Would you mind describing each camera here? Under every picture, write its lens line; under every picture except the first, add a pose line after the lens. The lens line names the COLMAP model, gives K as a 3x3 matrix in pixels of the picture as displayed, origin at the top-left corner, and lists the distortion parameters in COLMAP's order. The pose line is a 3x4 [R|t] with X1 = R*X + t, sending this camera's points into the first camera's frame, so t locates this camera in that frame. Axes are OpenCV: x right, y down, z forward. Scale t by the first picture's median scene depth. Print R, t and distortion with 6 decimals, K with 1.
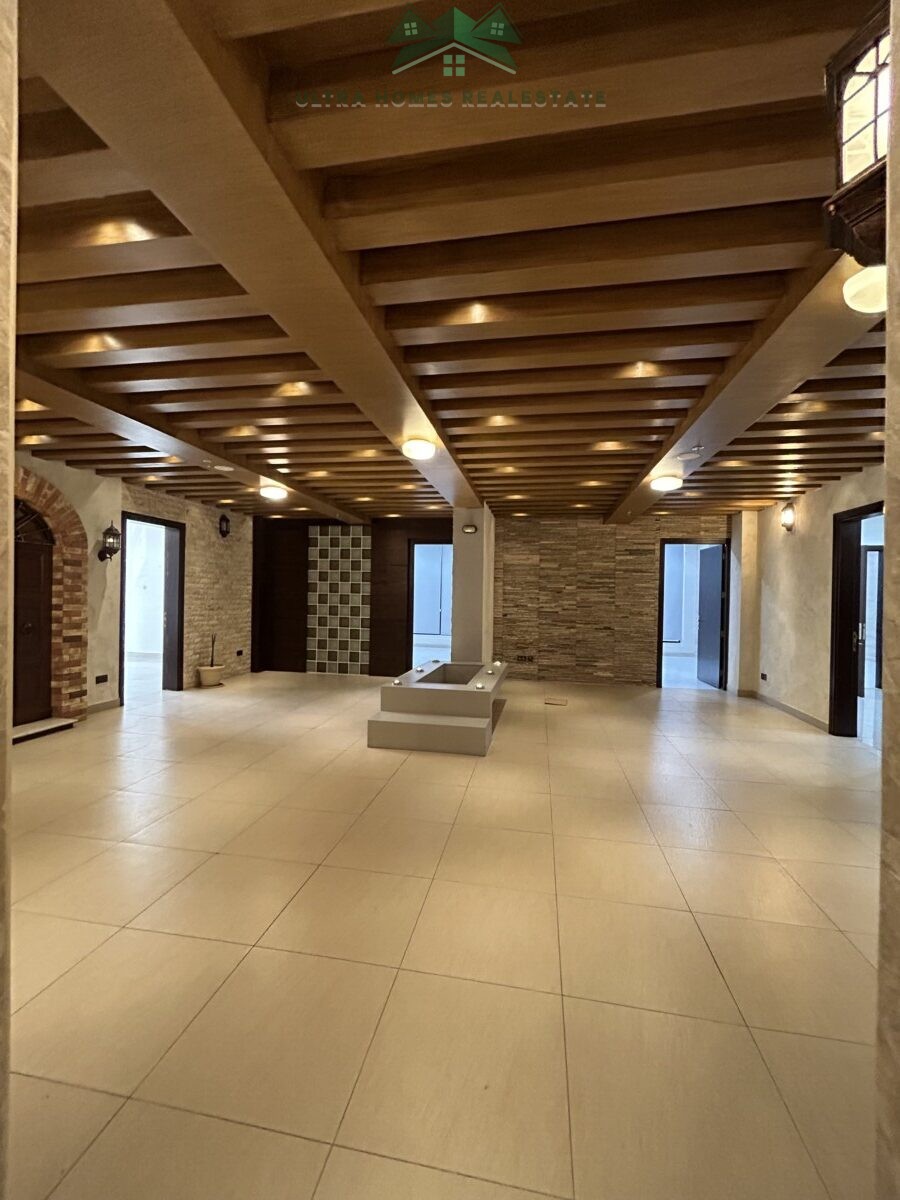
lens RADIAL K [[481.0, 0, 449.8], [0, 481.0, 595.5], [0, 0, 1]] dist [0.000534, 0.000866]
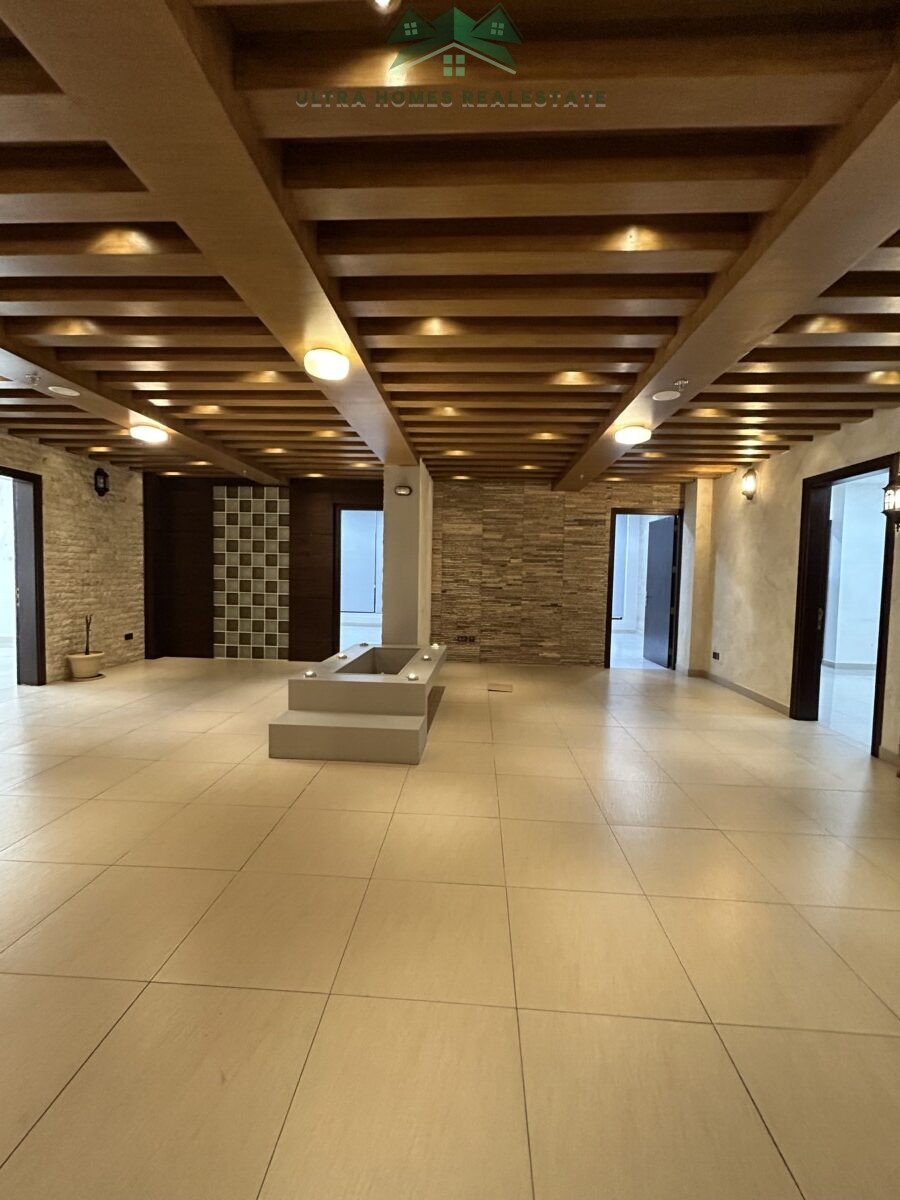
lens RADIAL K [[481.0, 0, 452.1], [0, 481.0, 594.0], [0, 0, 1]] dist [0.000534, 0.000866]
pose [[0.991652, -0.001590, 0.128930, 0.017007], [-0.004060, 0.999043, 0.043546, 0.008494], [-0.128875, -0.043706, 0.990697, 0.132702]]
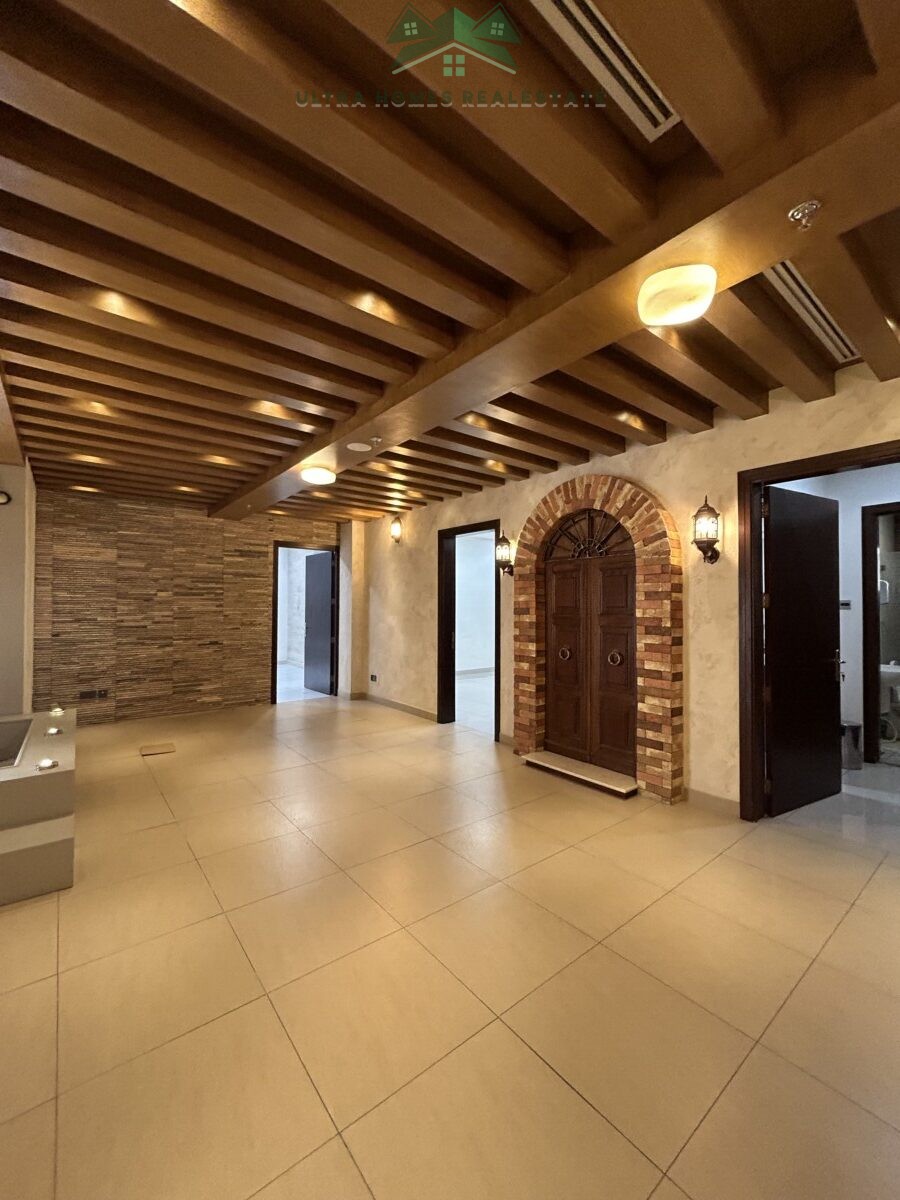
lens RADIAL K [[481.0, 0, 442.0], [0, 481.0, 597.8], [0, 0, 1]] dist [0.000534, 0.000866]
pose [[0.659035, -0.005265, 0.752094, -0.043415], [0.011545, 0.999928, -0.003117, -0.003262], [-0.752024, 0.010737, 0.659049, 0.181272]]
